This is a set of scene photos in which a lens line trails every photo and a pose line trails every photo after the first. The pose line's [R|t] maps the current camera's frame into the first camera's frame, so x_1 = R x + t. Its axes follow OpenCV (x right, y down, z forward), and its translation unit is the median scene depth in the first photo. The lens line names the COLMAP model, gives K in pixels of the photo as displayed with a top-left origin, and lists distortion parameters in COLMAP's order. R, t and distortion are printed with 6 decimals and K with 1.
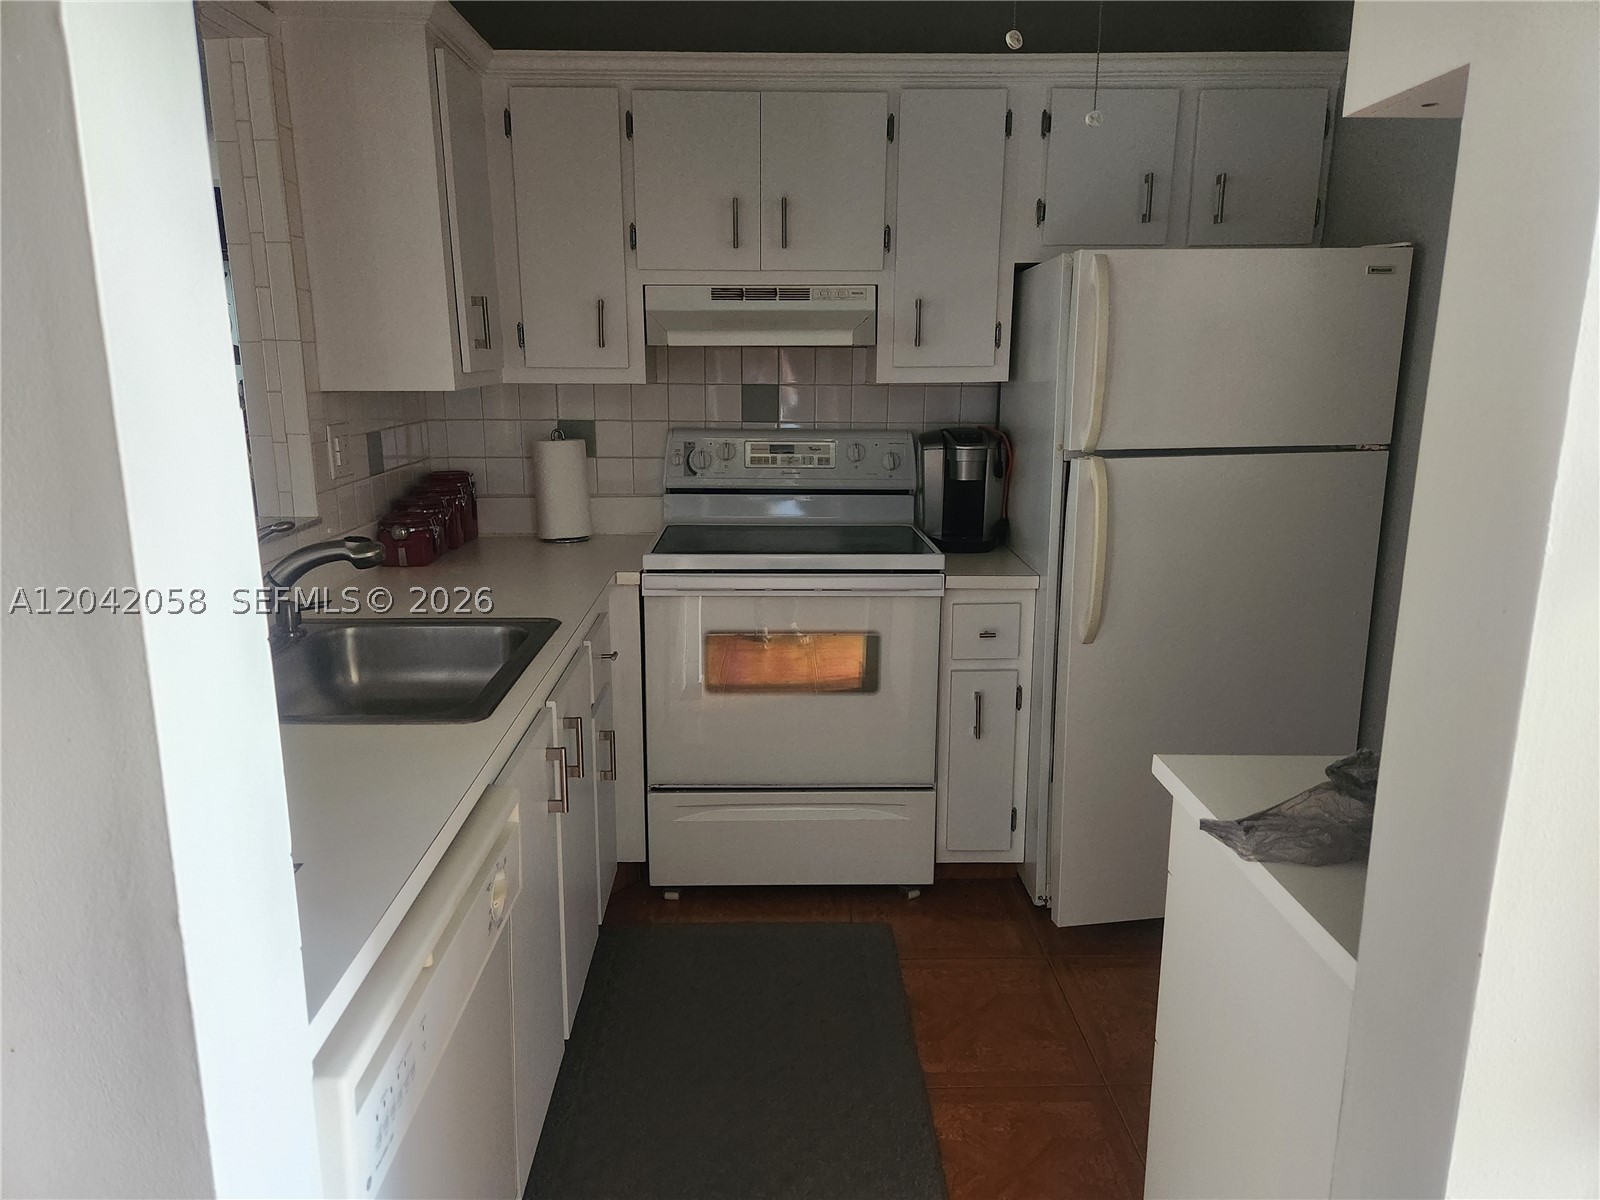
lens RADIAL K [[1069.2, 0, 792.5], [0, 1069.2, 601.0], [0, 0, 1]] dist [0.084523, -0.075376]
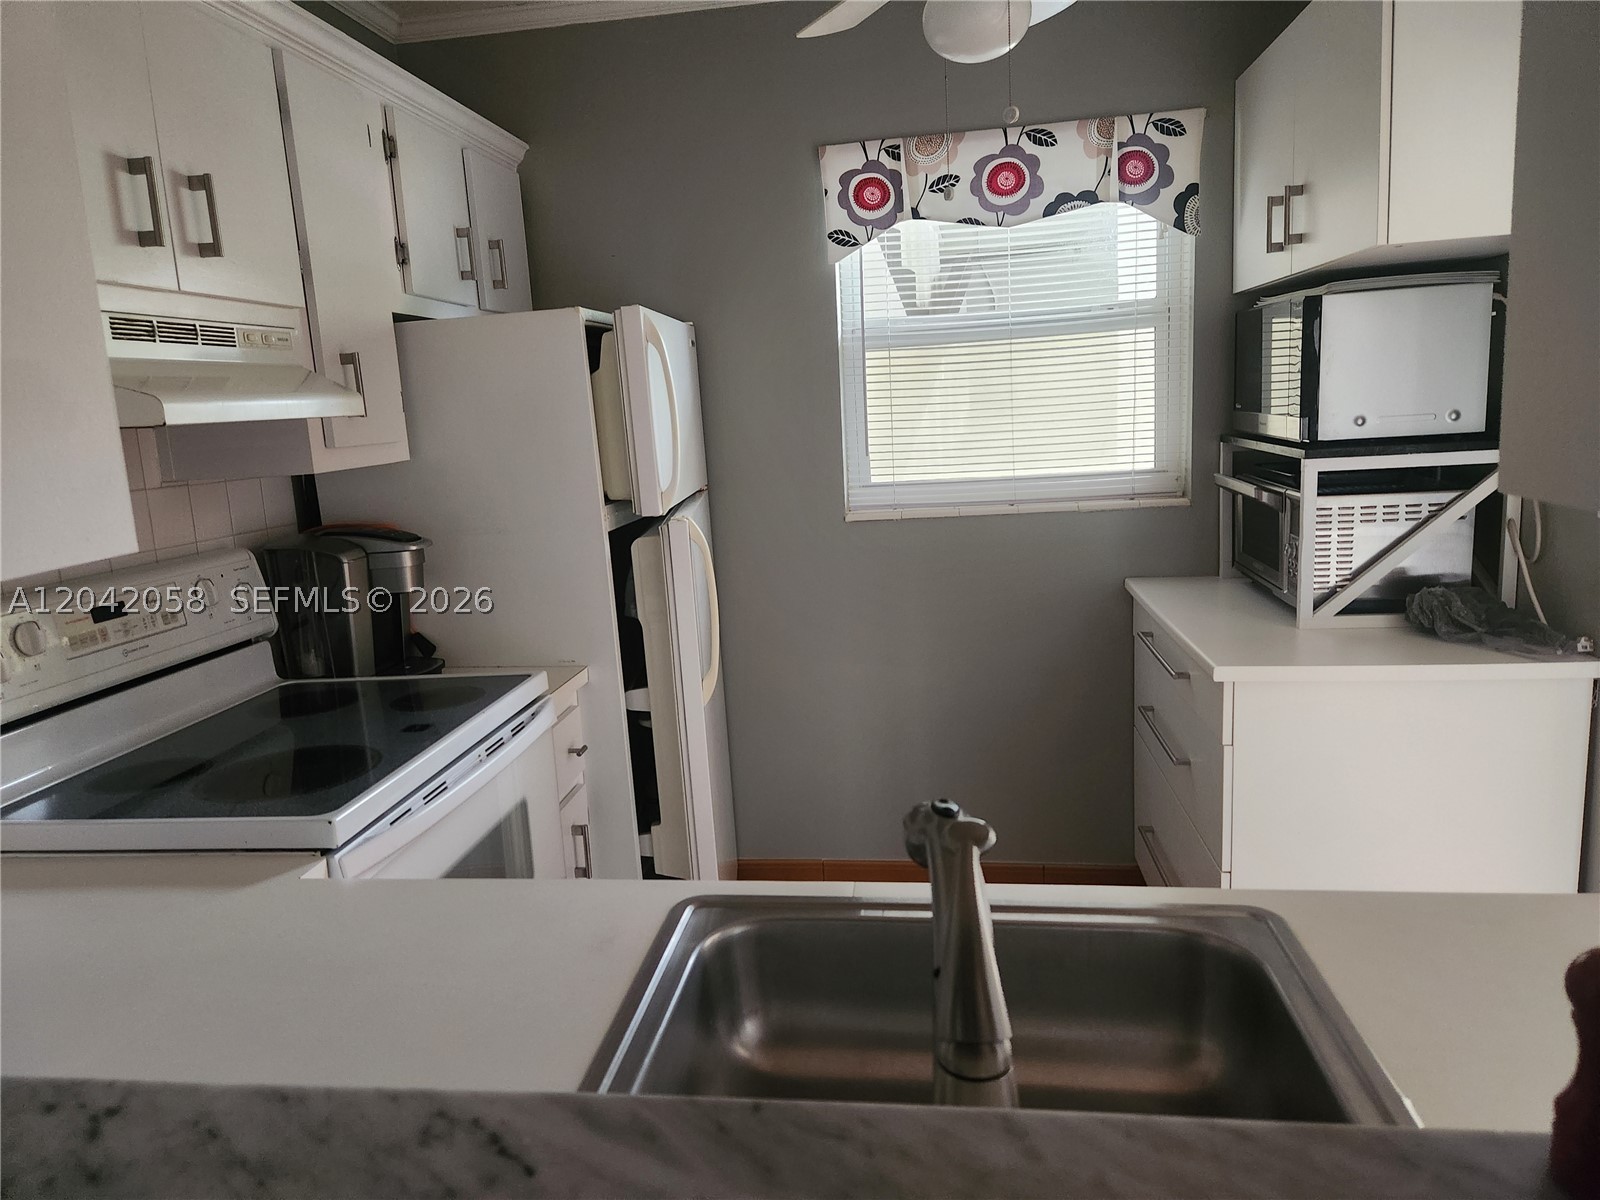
lens RADIAL K [[1069.2, 0, 788.7], [0, 1069.2, 586.8], [0, 0, 1]] dist [0.084523, -0.075376]
pose [[0.157147, -0.179472, 0.971131, -0.556997], [0.274906, 0.952432, 0.131532, -0.148354], [-0.948542, 0.246300, 0.199010, 0.624231]]
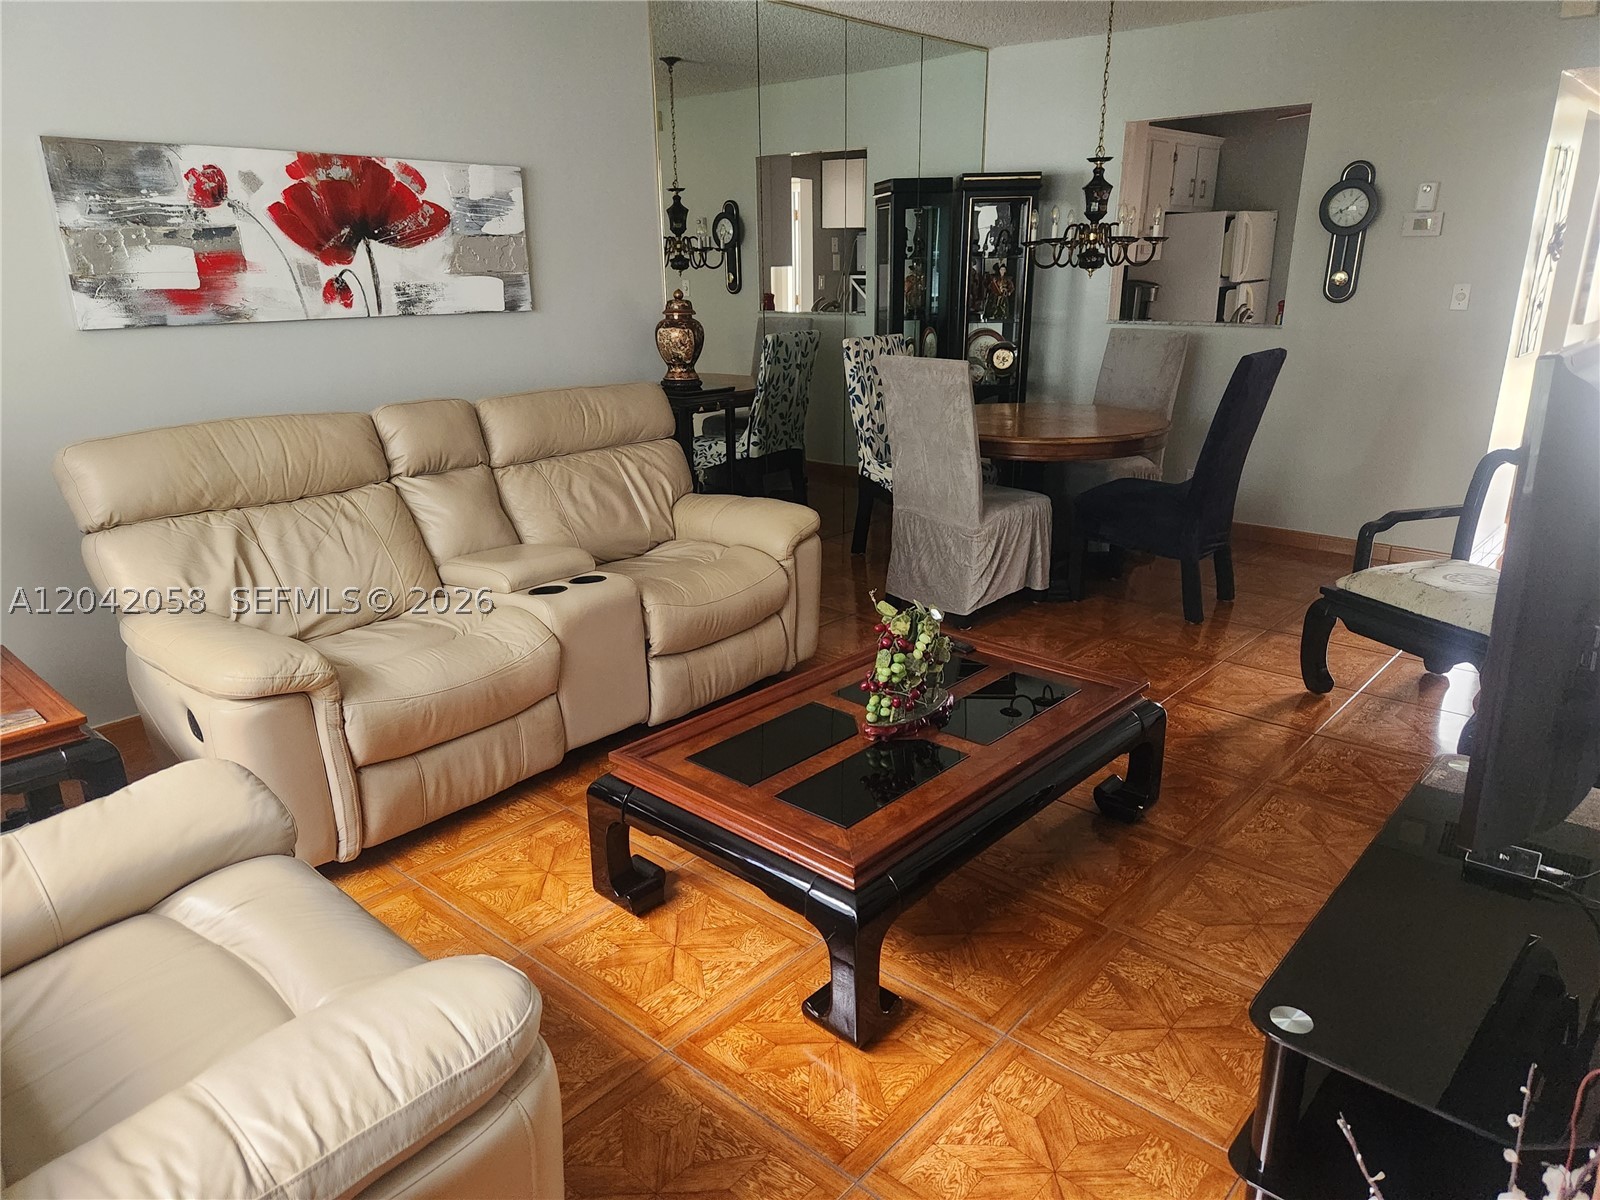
lens RADIAL K [[1069.2, 0, 797.3], [0, 1069.2, 616.0], [0, 0, 1]] dist [0.084523, -0.075376]
pose [[0.681765, -0.228209, 0.695066, -2.318504], [0.170469, 0.973503, 0.152421, 0.066037], [-0.711433, 0.014571, 0.702603, -0.134119]]
